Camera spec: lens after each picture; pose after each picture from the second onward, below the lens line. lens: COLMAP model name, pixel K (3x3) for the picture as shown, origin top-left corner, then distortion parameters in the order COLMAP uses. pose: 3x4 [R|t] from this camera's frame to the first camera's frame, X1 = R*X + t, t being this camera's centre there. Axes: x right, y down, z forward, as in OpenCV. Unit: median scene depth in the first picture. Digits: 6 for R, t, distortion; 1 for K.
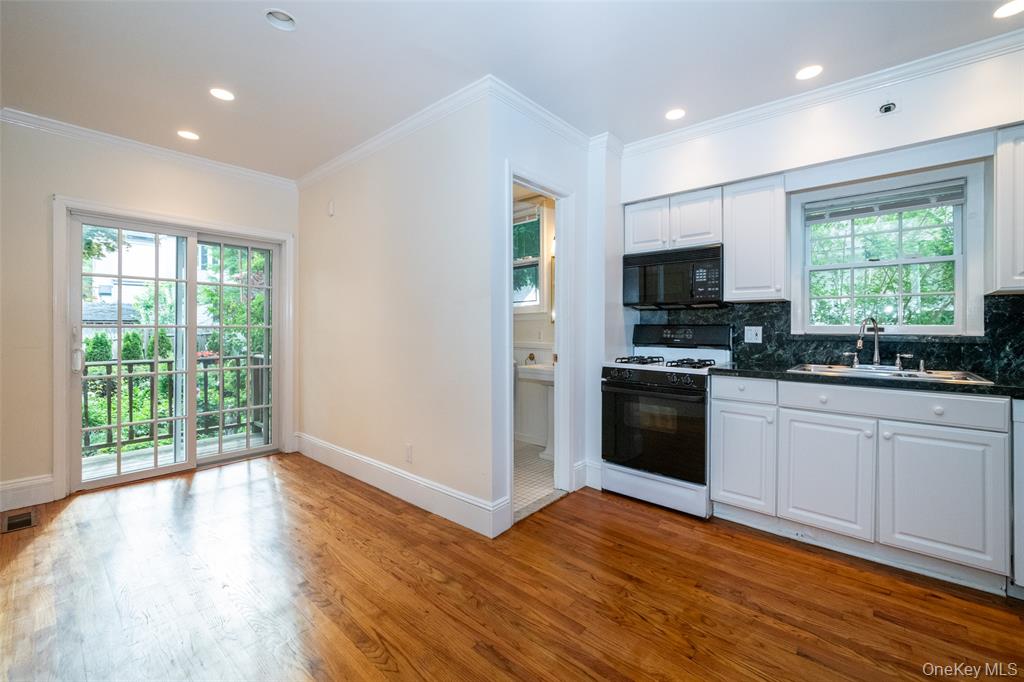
lens RADIAL K [[421.0, 0, 513.7], [0, 421.0, 332.7], [0, 0, 1]] dist [0.000499, 0.000036]
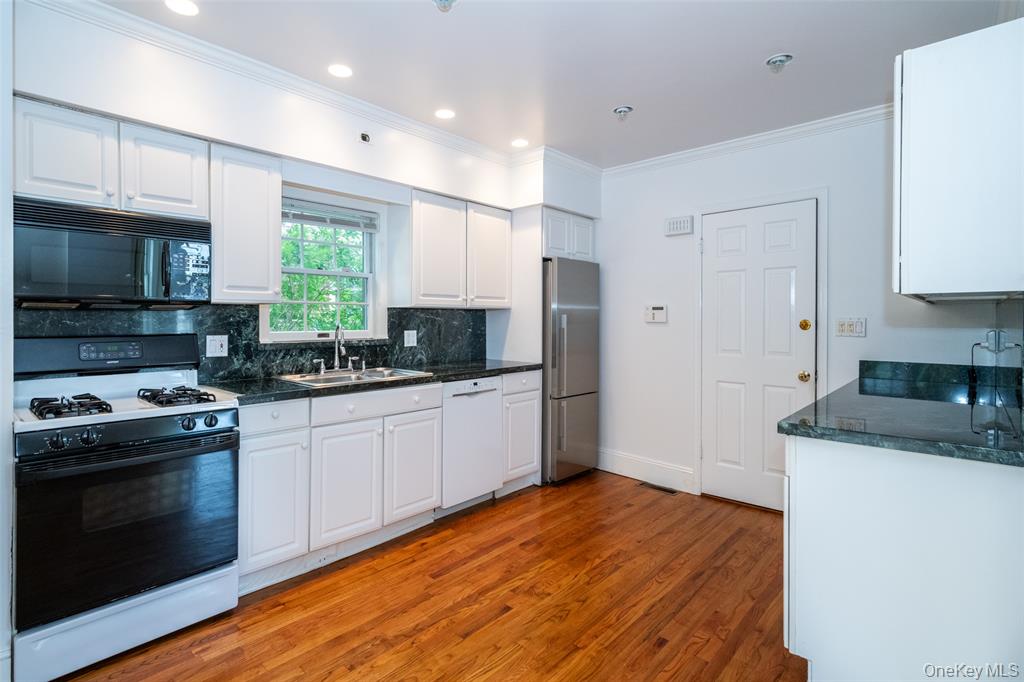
lens RADIAL K [[504.1, 0, 507.2], [0, 504.1, 329.0], [0, 0, 1]] dist [-0.000009, 0.000535]
pose [[0.027470, -0.024103, 0.999332, -0.354524], [0.012383, 0.999641, 0.023770, -0.044371], [-0.999546, 0.011721, 0.027759, 0.476195]]
